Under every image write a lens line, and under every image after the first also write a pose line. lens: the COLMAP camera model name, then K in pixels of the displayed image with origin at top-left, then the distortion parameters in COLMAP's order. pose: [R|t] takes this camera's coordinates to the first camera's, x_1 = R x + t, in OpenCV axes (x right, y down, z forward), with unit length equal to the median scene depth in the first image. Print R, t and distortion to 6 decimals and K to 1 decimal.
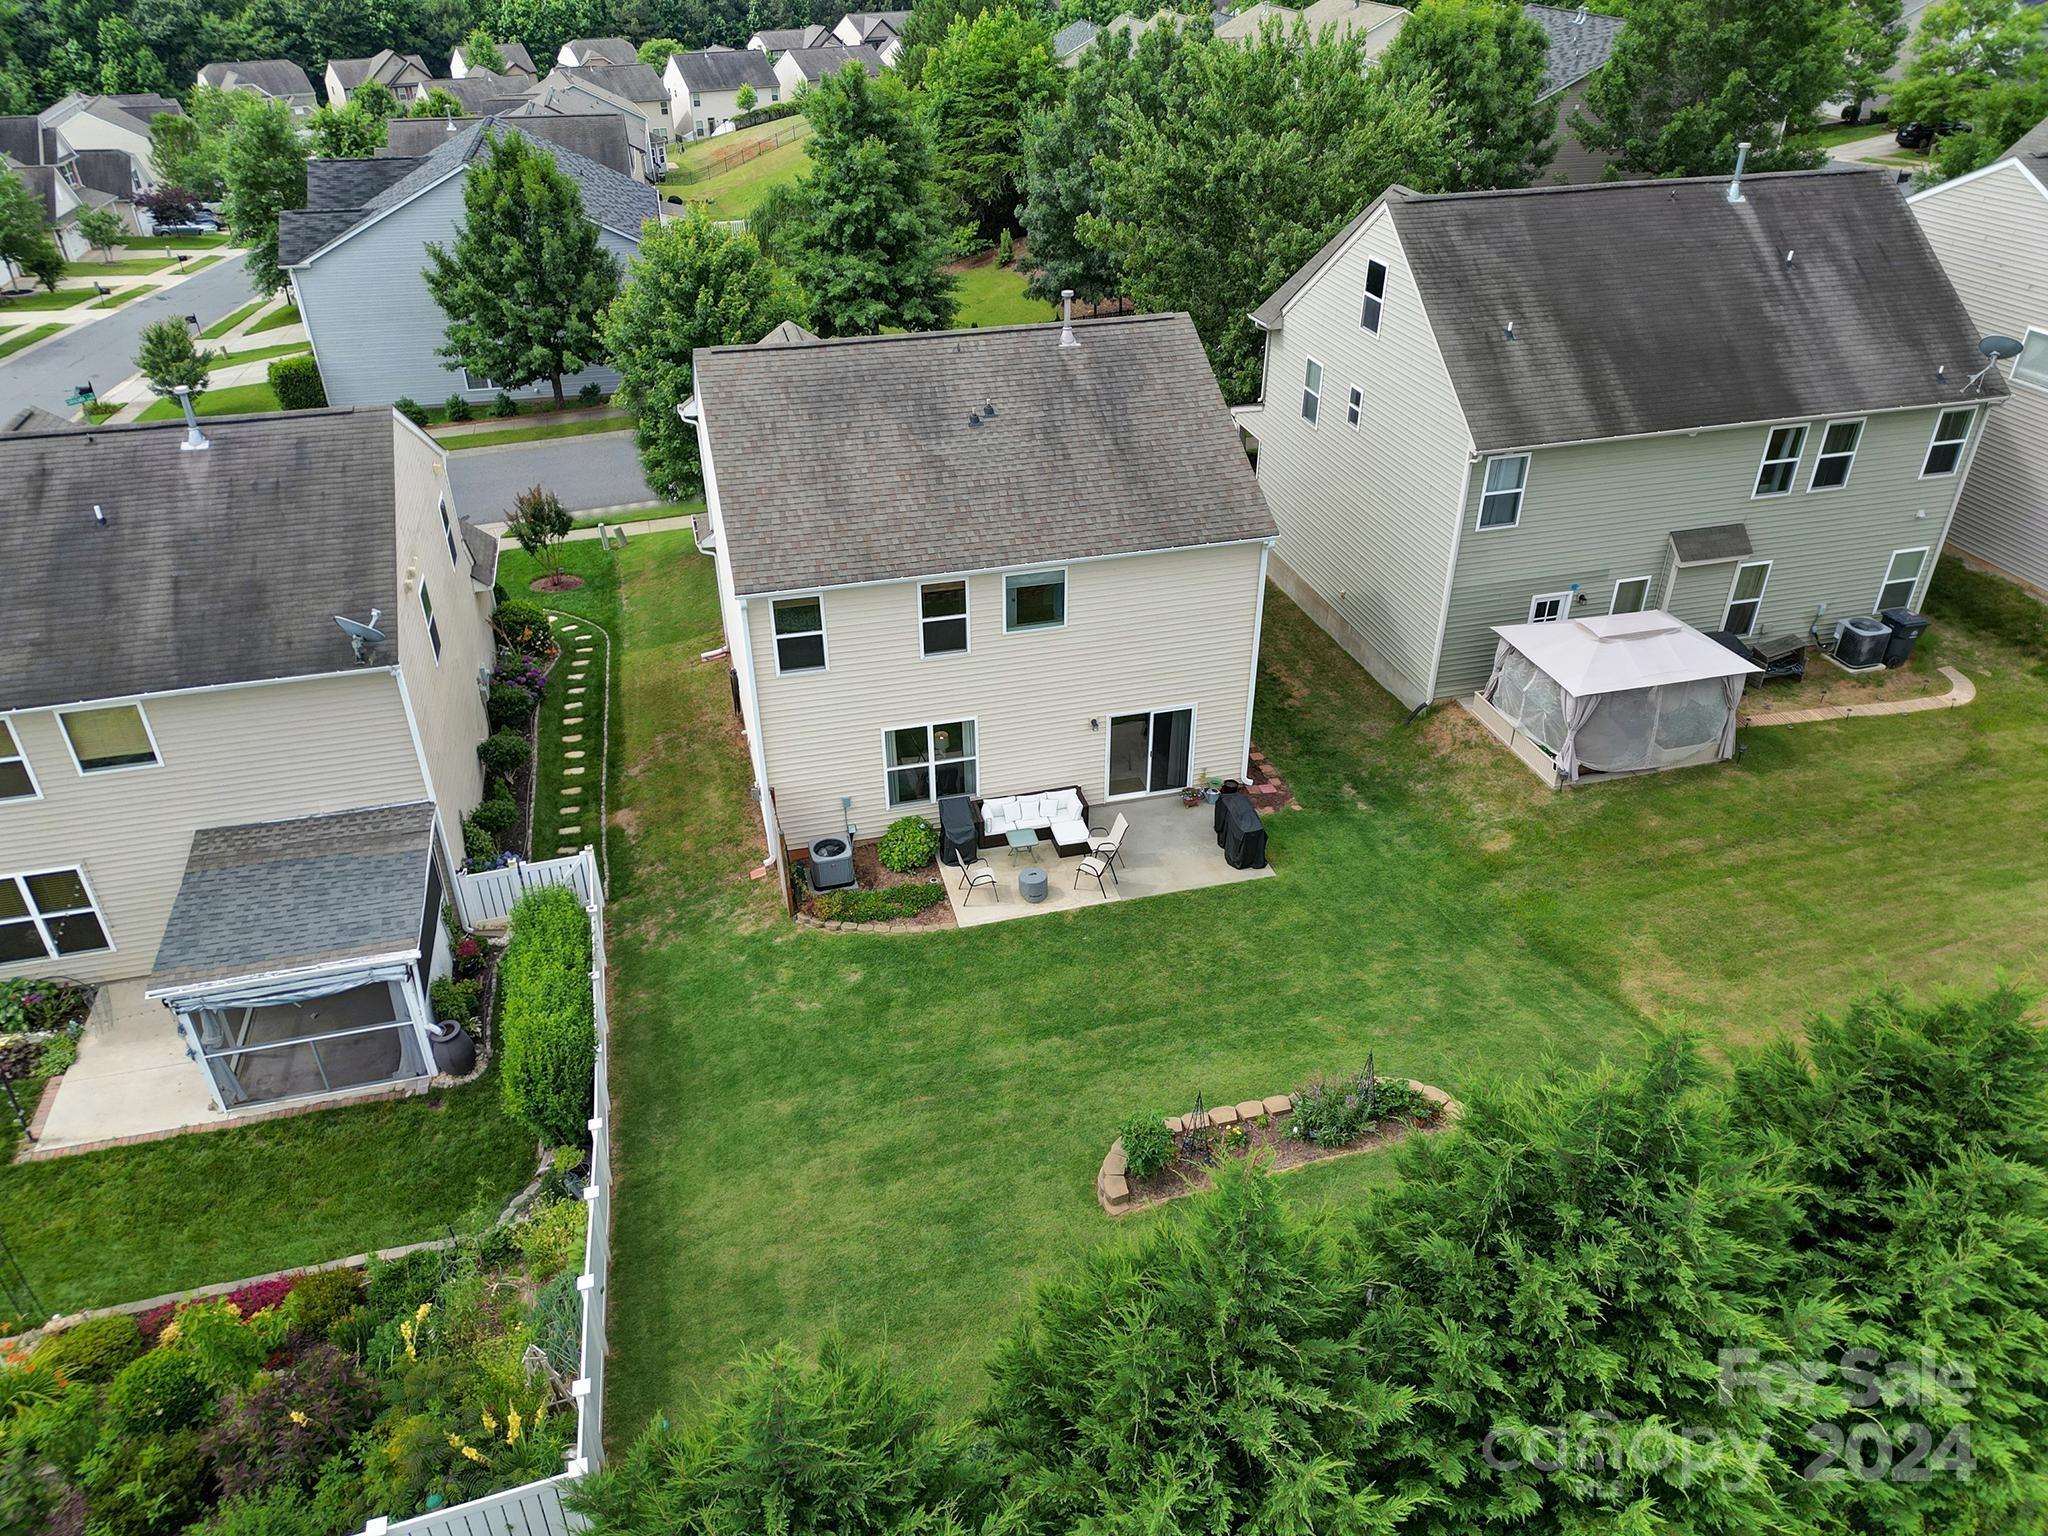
lens RADIAL K [[1424.1, 0, 1024.0], [0, 1424.1, 768.0], [0, 0, 1]] dist [0.092270, -0.095176]
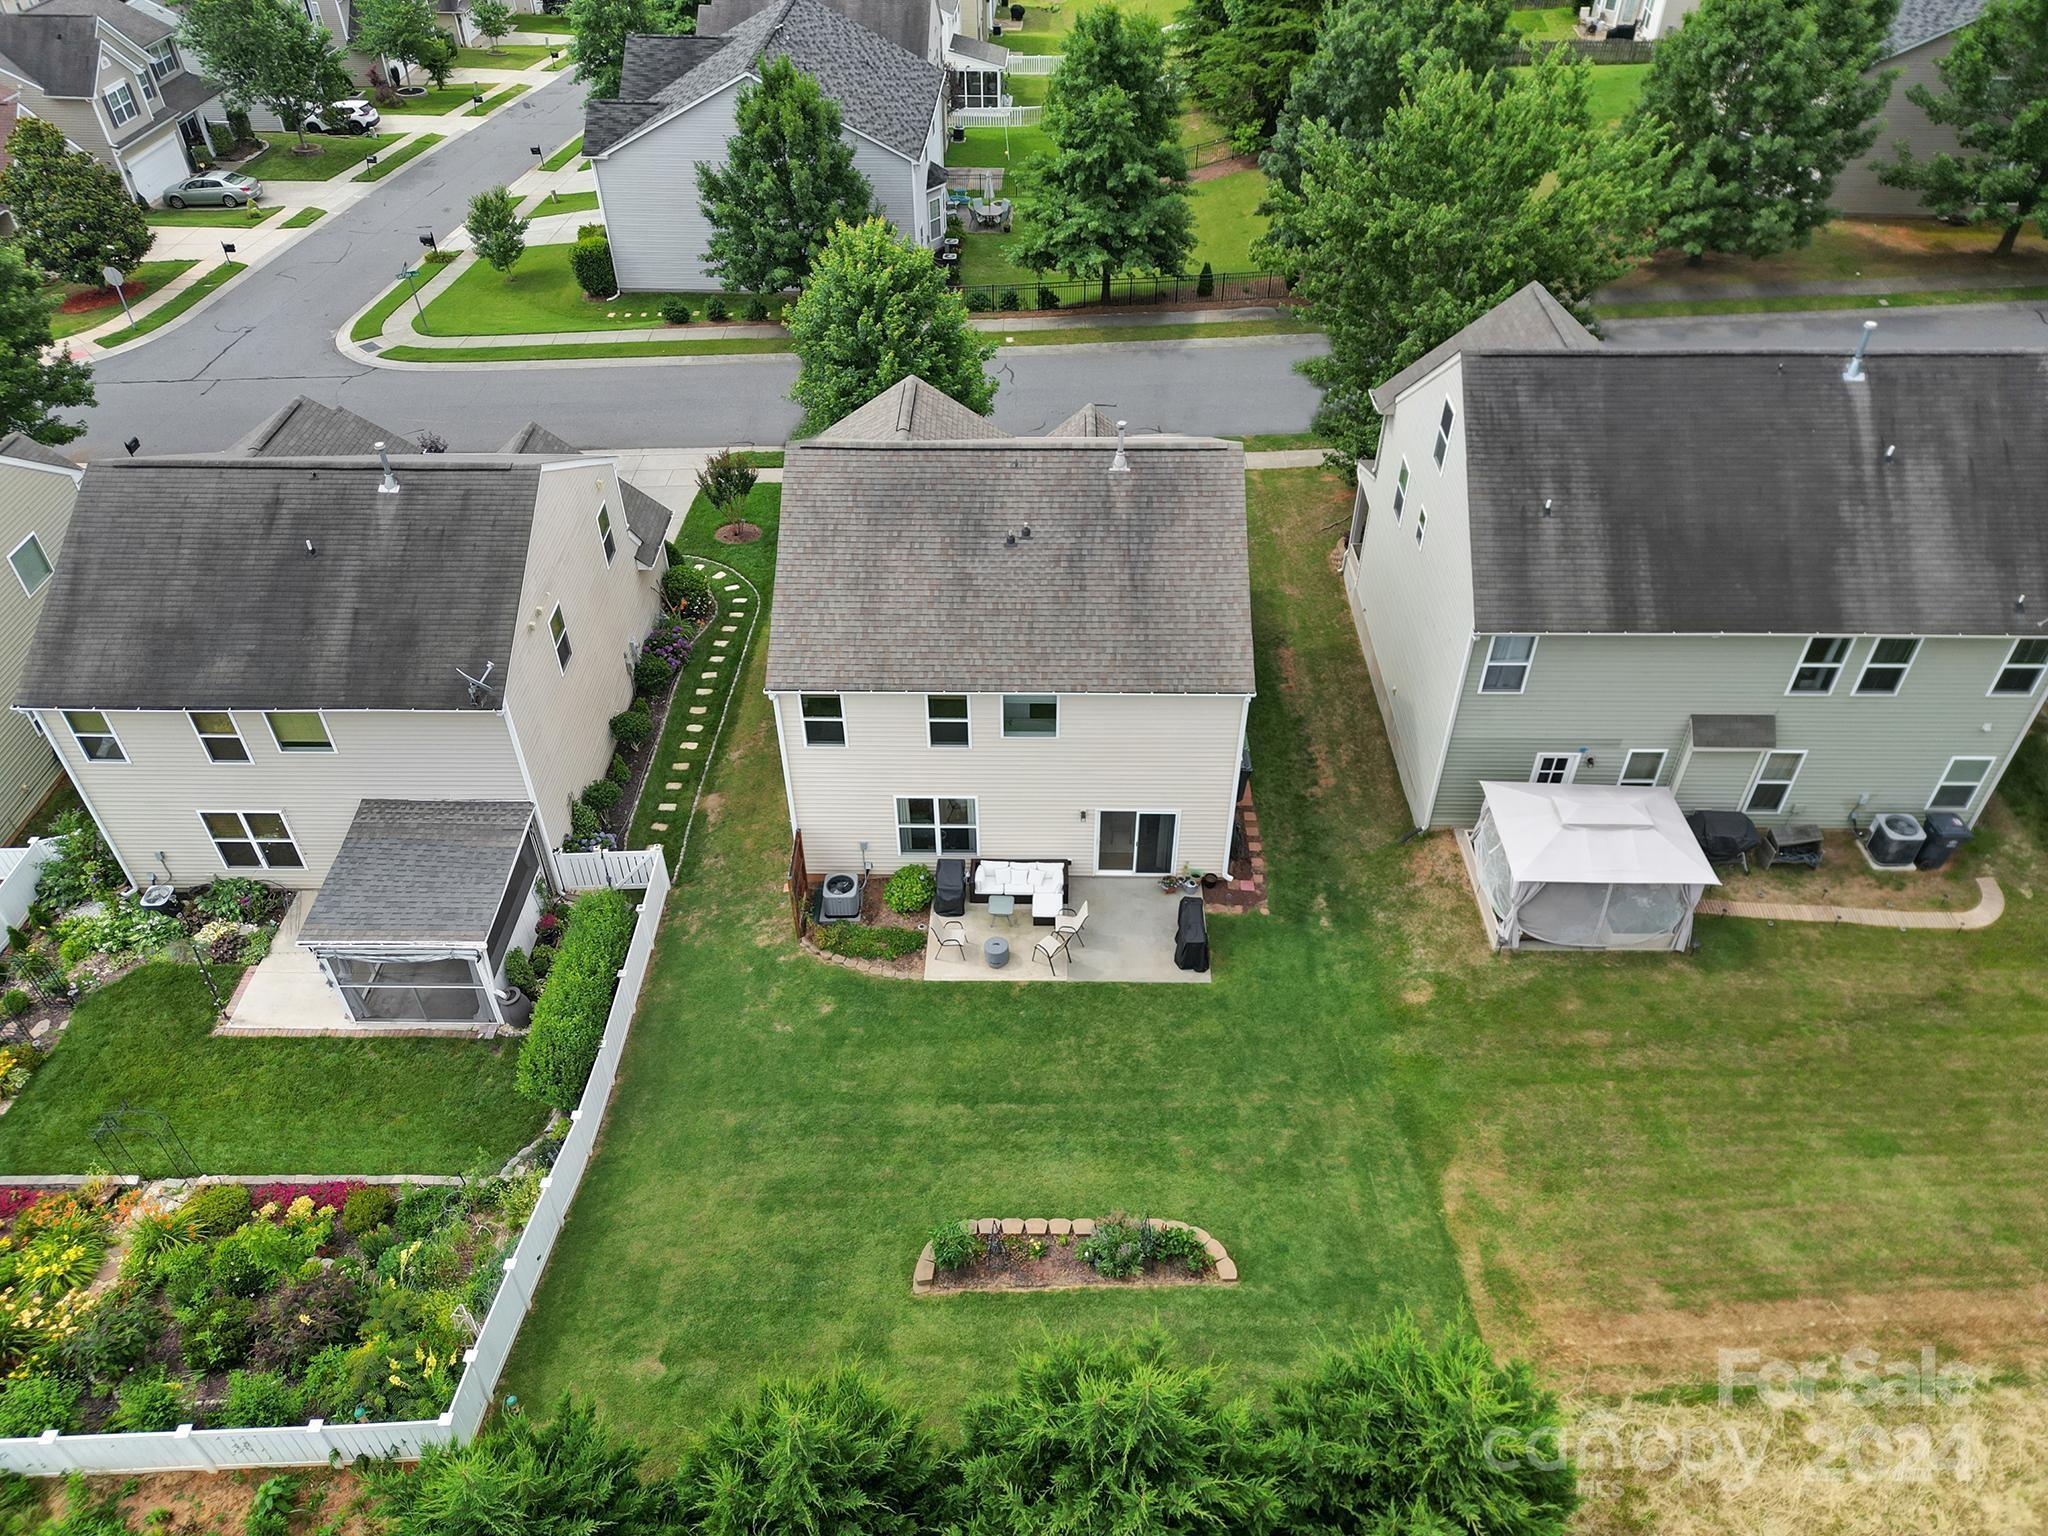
lens RADIAL K [[1428.6, 0, 1024.0], [0, 1428.6, 768.0], [0, 0, 1]] dist [0.100835, -0.123667]
pose [[0.963812, 0.175051, -0.201056, 0.229005], [-0.141623, 0.975188, 0.170151, -0.258082], [0.225852, -0.135519, 0.964689, -0.101238]]
